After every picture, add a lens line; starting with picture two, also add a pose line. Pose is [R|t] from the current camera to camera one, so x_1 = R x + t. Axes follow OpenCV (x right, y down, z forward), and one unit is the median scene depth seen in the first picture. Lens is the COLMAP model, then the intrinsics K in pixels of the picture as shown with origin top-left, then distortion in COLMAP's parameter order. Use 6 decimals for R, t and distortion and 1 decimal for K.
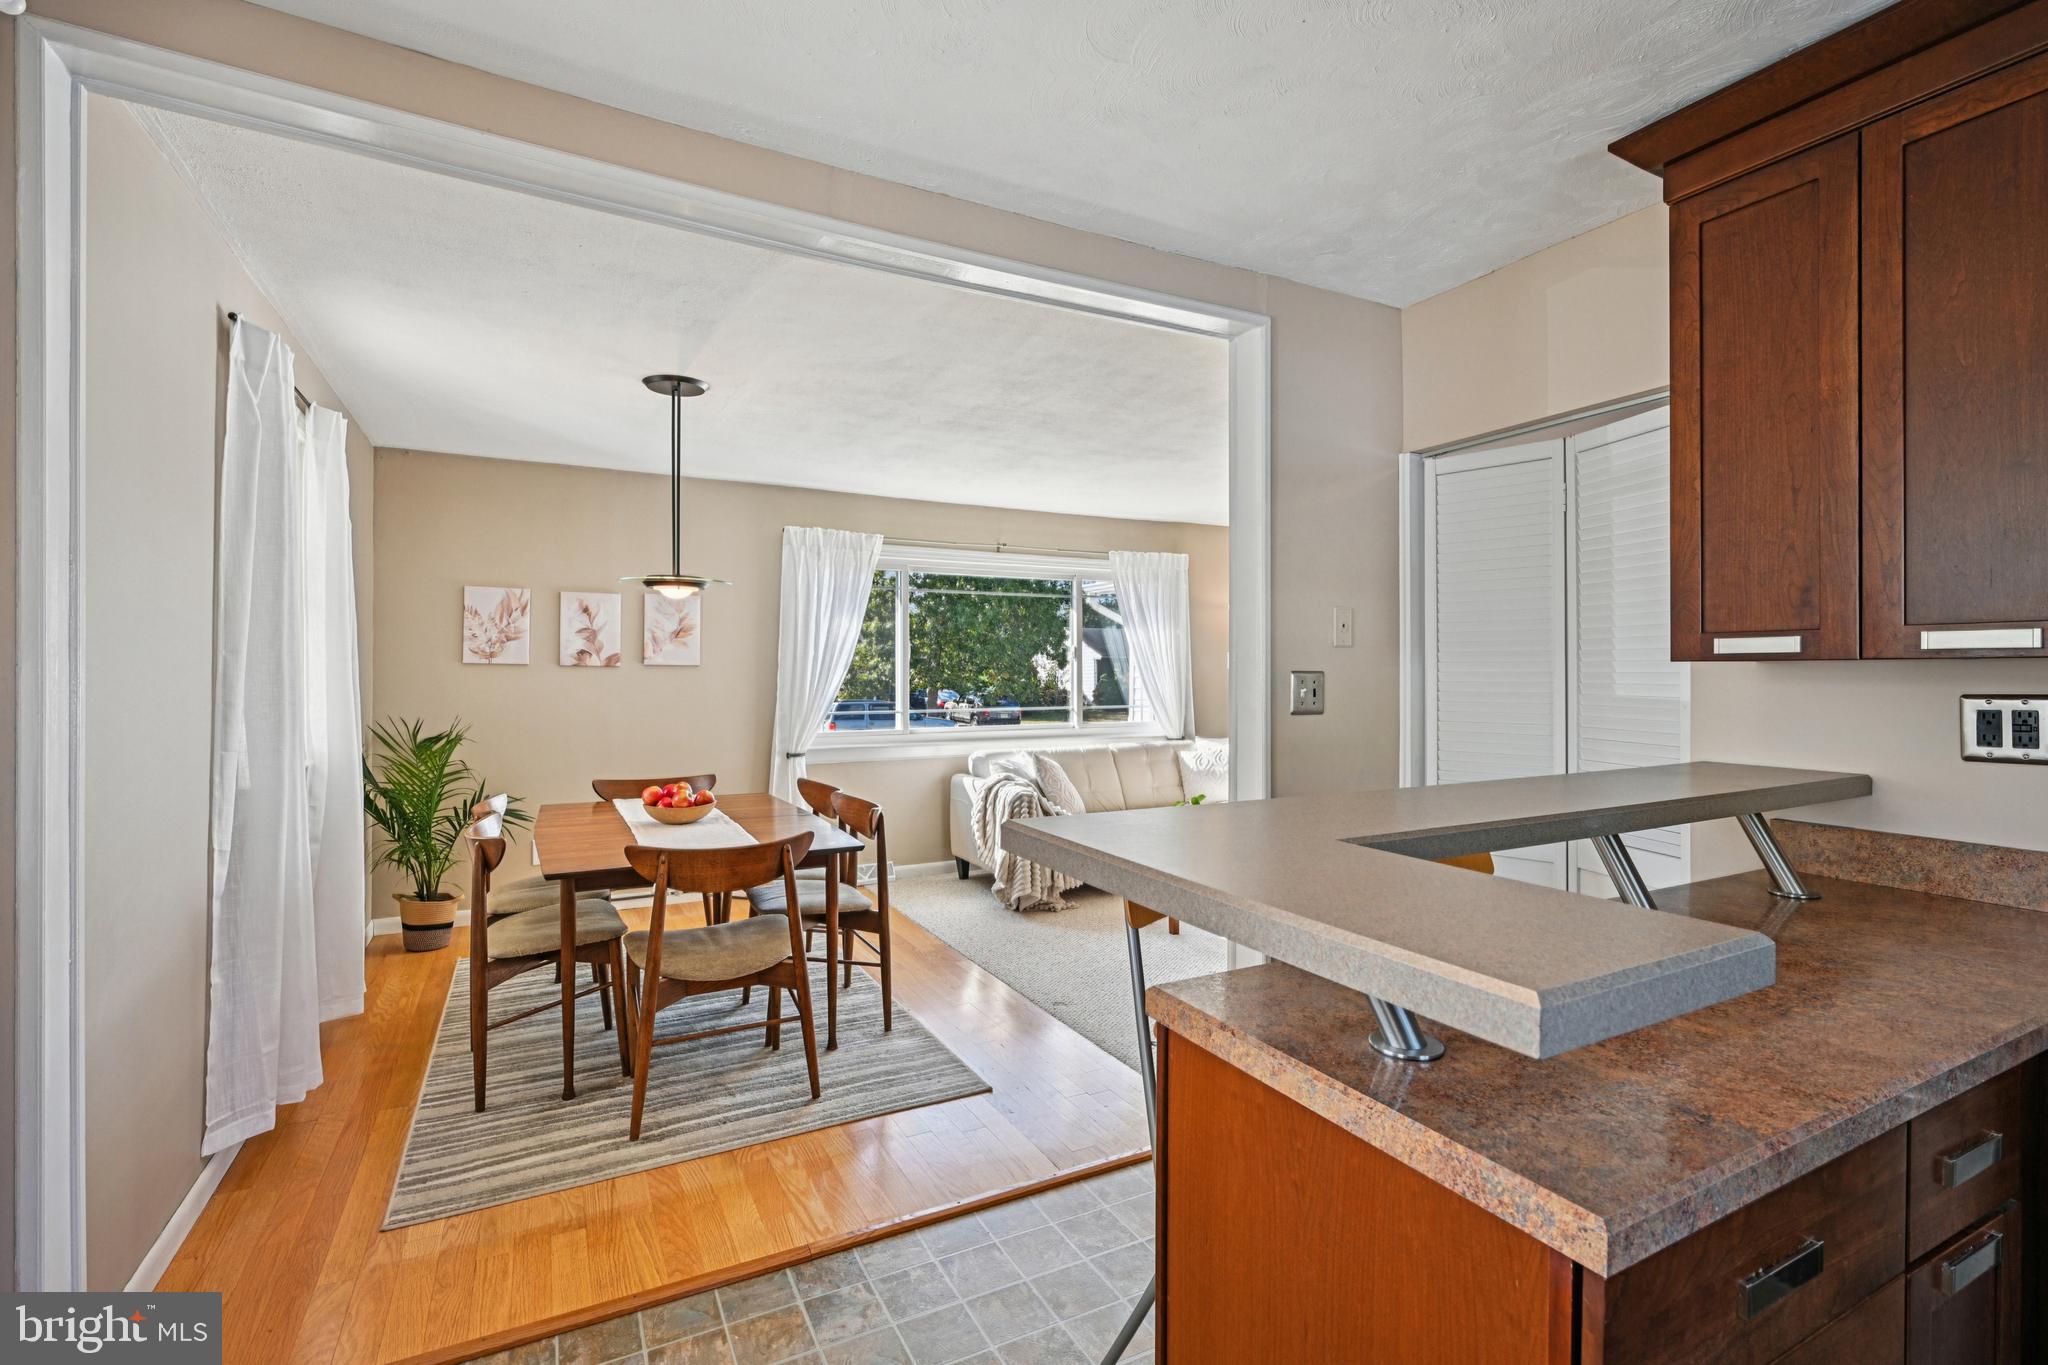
lens RADIAL K [[943.8, 0, 1018.8], [0, 943.8, 673.9], [0, 0, 1]] dist [-0.000911, 0.000221]
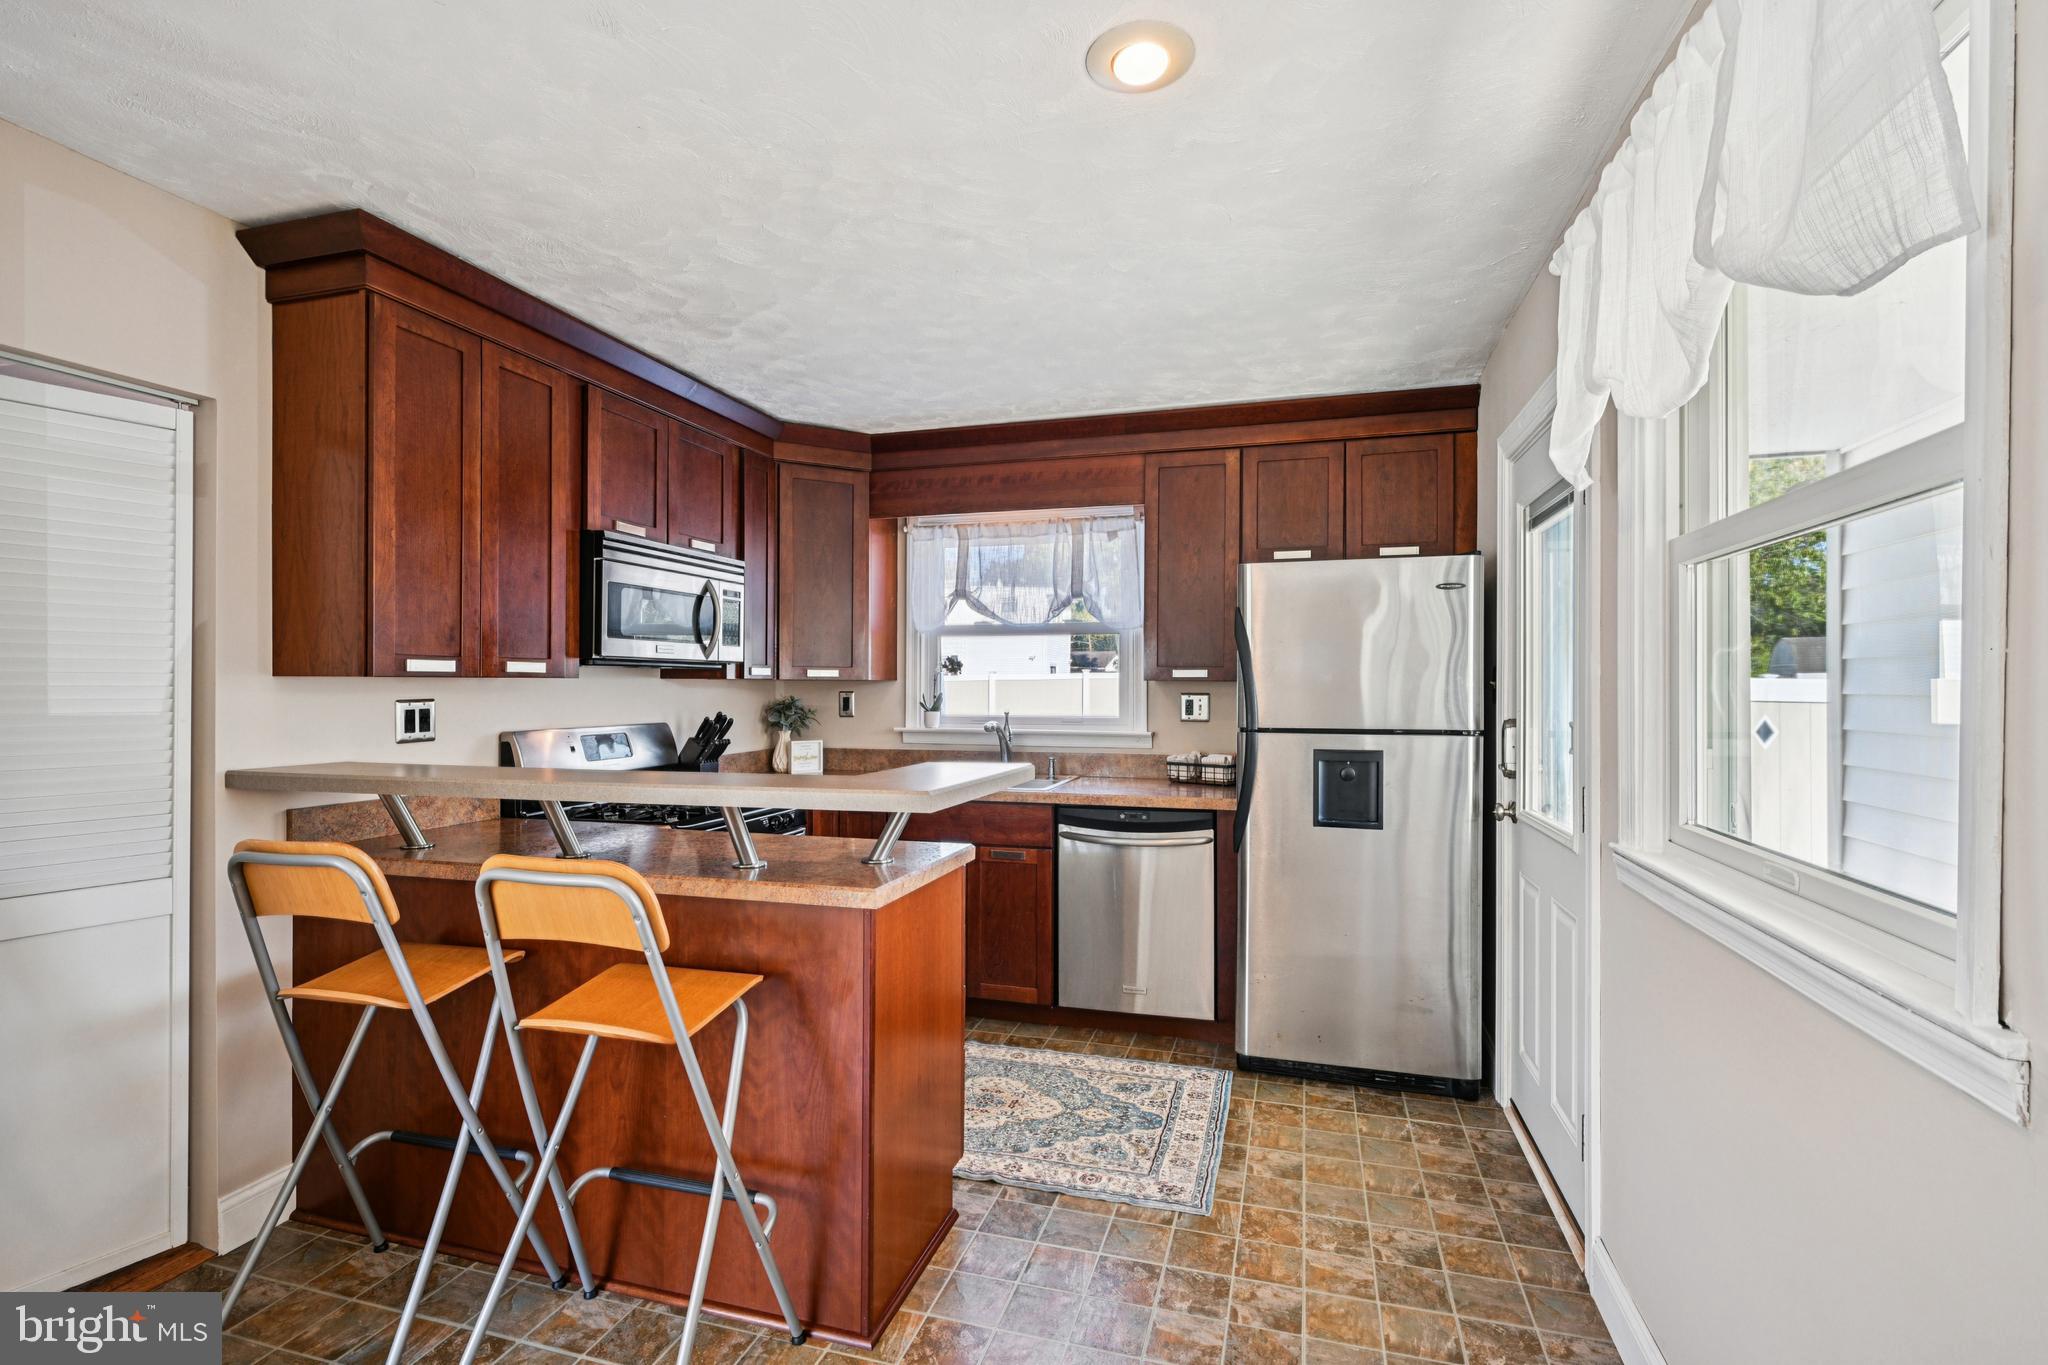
lens RADIAL K [[943.8, 0, 1017.7], [0, 943.8, 680.3], [0, 0, 1]] dist [-0.000911, 0.000221]
pose [[-0.720280, 0.000343, 0.693683, -0.779425], [0.000711, 1.000000, 0.000244, -0.009325], [-0.693683, 0.000669, -0.720280, 1.426292]]
